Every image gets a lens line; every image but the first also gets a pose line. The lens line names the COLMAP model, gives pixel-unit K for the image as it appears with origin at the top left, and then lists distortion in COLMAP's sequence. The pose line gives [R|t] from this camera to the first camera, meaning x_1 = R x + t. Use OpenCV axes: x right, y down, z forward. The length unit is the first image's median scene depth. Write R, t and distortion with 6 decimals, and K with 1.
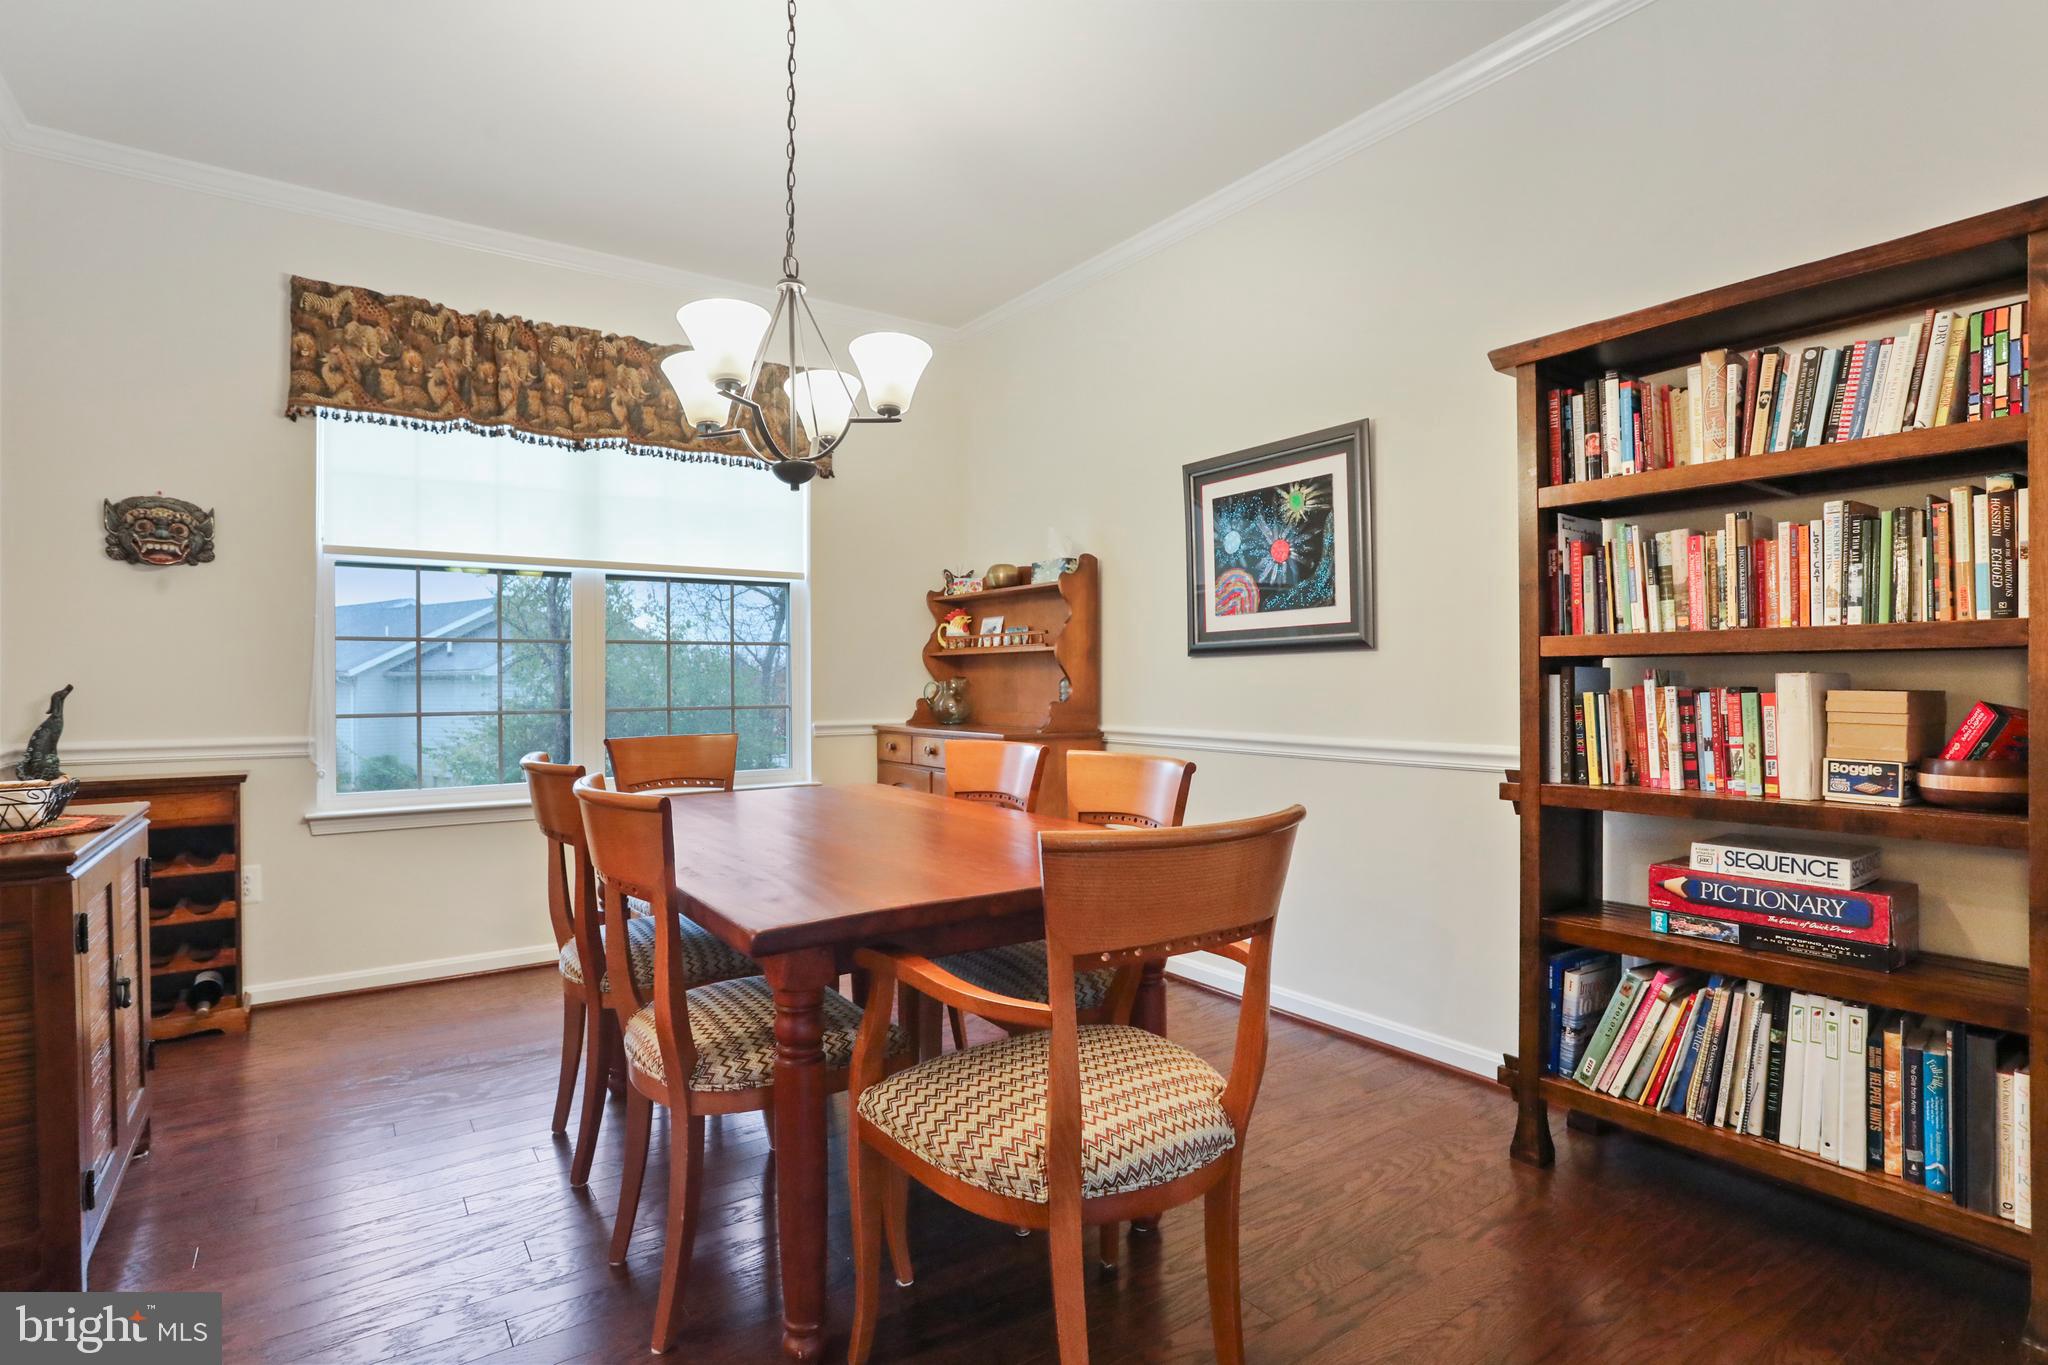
lens RADIAL K [[1043.7, 0, 1025.7], [0, 1043.7, 683.3], [0, 0, 1]] dist [-0.028707, 0.014429]
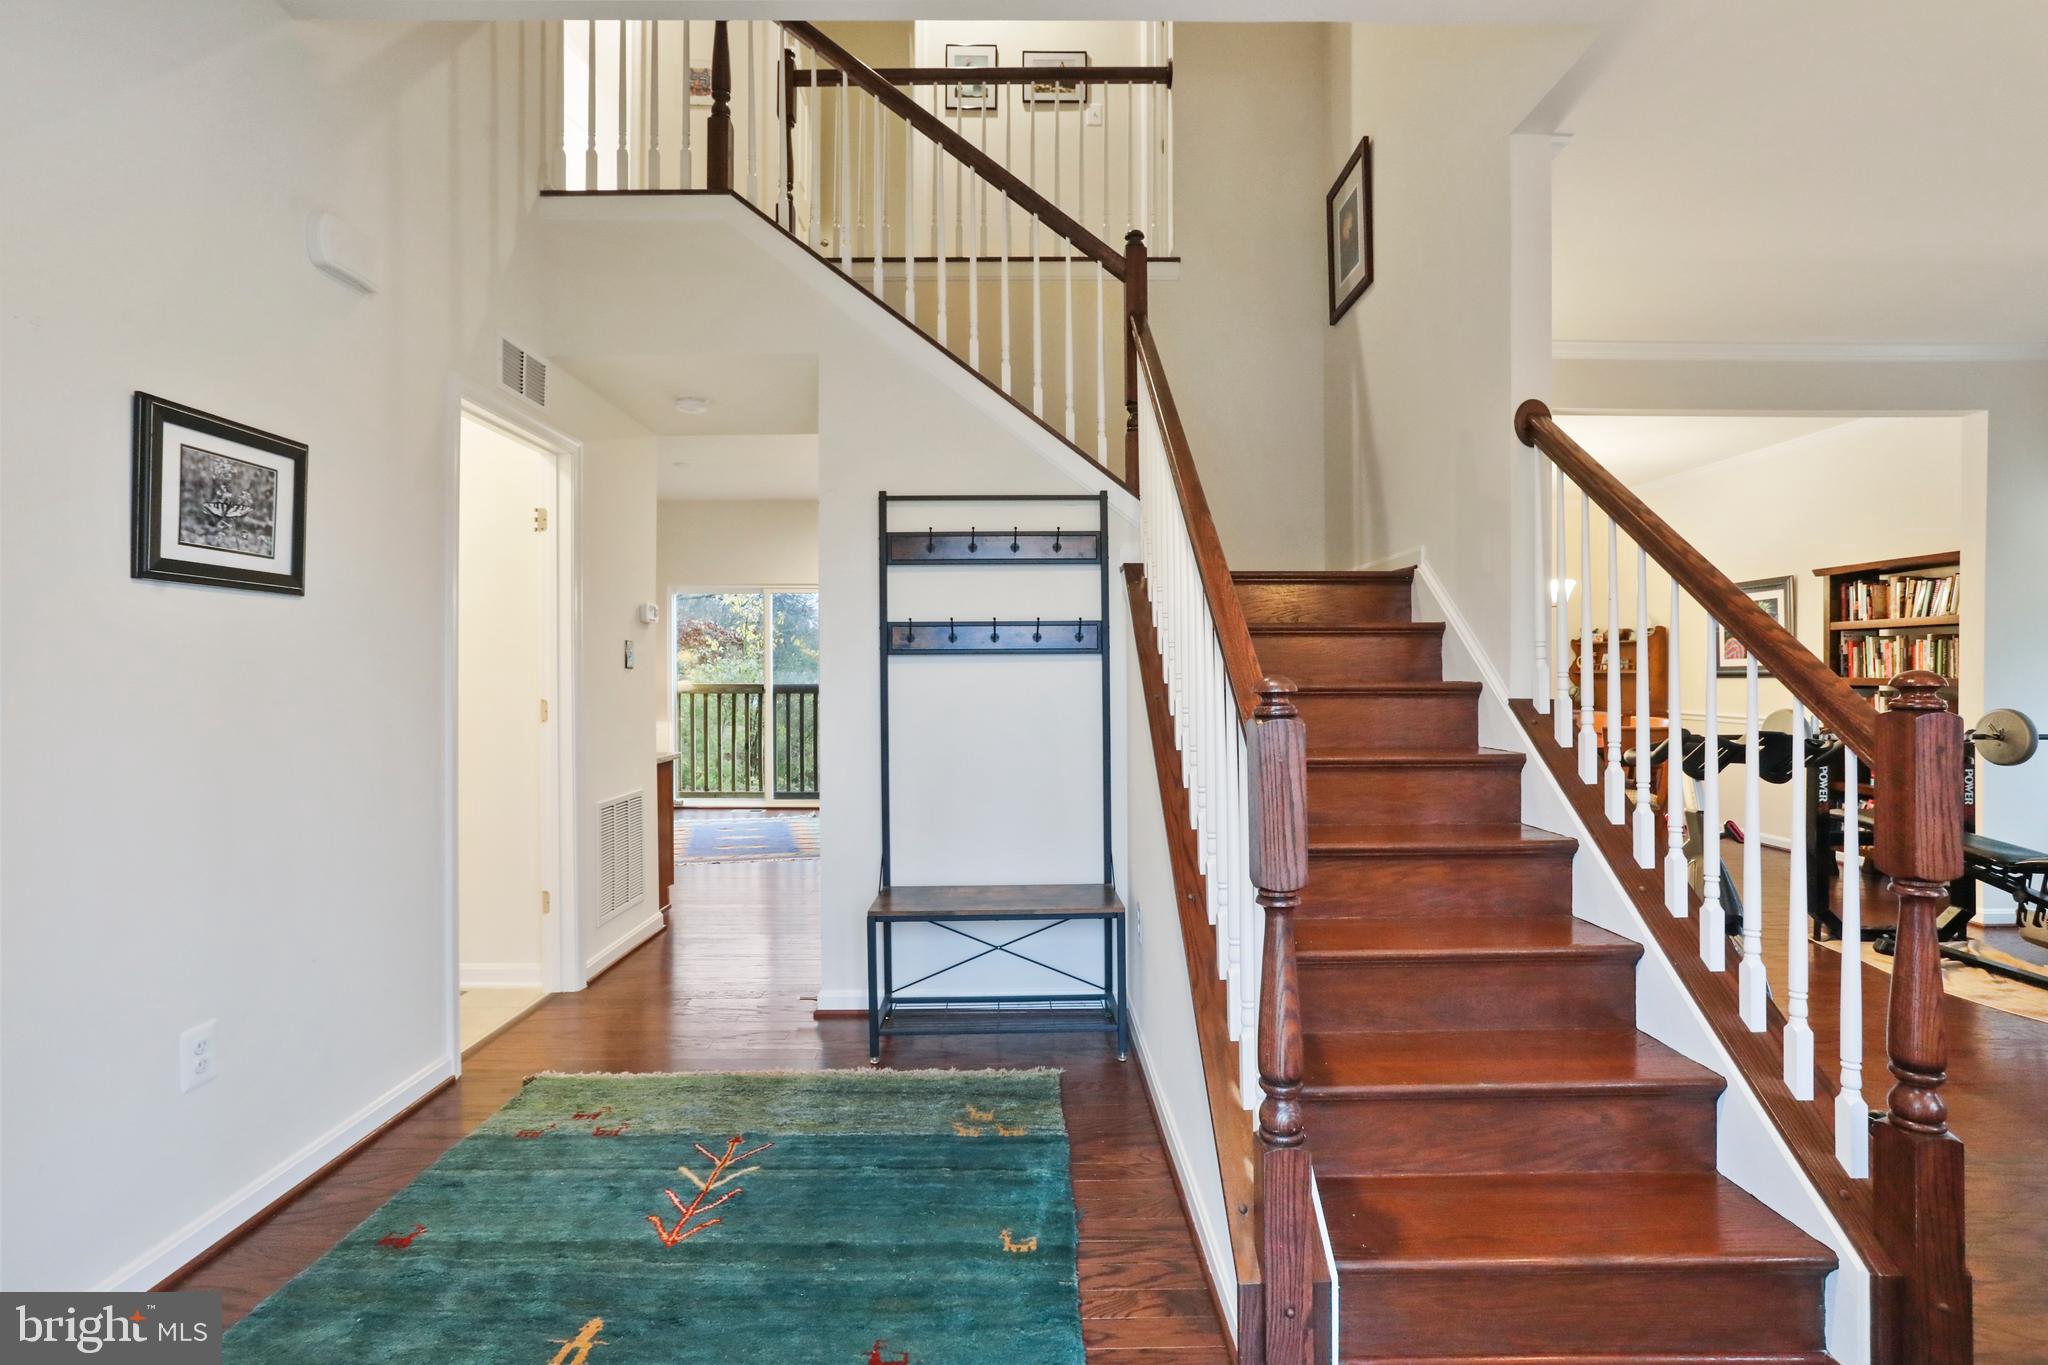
lens RADIAL K [[1009.8, 0, 1026.0], [0, 1009.8, 674.8], [0, 0, 1]] dist [0.003426, 0.006297]
pose [[0.833048, -0.002197, -0.553197, 0.212676], [0.004483, 0.999986, 0.002780, -0.069530], [0.553183, -0.004796, 0.833046, -2.328764]]
